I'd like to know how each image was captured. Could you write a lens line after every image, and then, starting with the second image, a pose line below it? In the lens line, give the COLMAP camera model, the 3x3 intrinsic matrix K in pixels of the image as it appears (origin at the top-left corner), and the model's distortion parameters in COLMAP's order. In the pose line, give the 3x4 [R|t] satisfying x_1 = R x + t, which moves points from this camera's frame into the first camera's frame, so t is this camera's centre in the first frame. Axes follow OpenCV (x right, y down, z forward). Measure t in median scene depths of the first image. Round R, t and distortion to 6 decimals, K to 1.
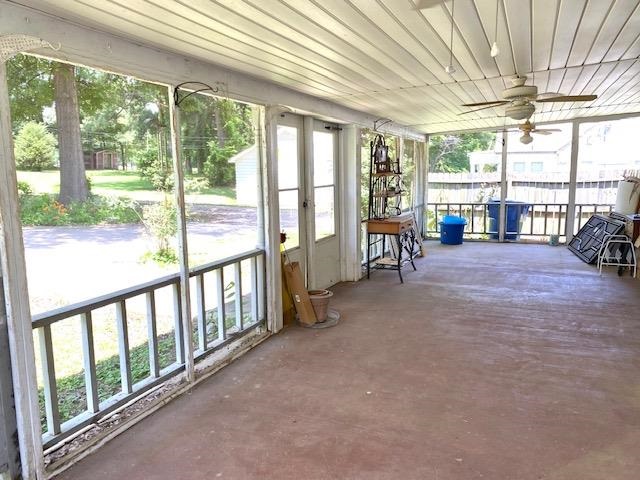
lens RADIAL K [[493.3, 0, 320.4], [0, 493.3, 239.3], [0, 0, 1]] dist [0.046324, -0.038416]
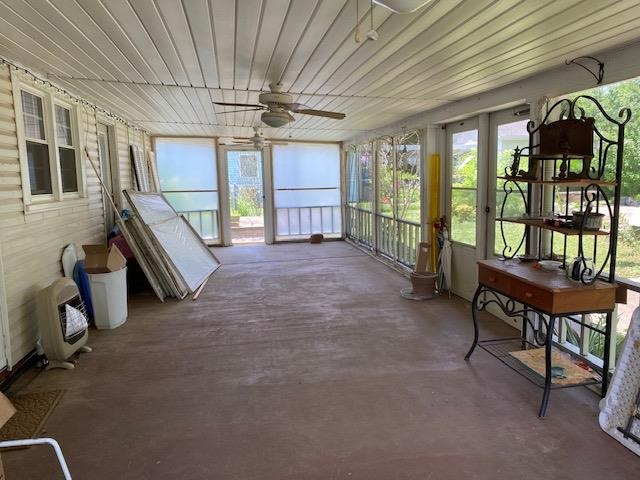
lens RADIAL K [[493.3, 0, 320.9], [0, 493.3, 239.8], [0, 0, 1]] dist [0.046324, -0.038416]
pose [[-0.839247, 0.094967, -0.535393, 0.865232], [-0.053039, 0.965637, 0.254424, -0.272269], [0.541157, 0.241921, -0.805371, 1.874369]]
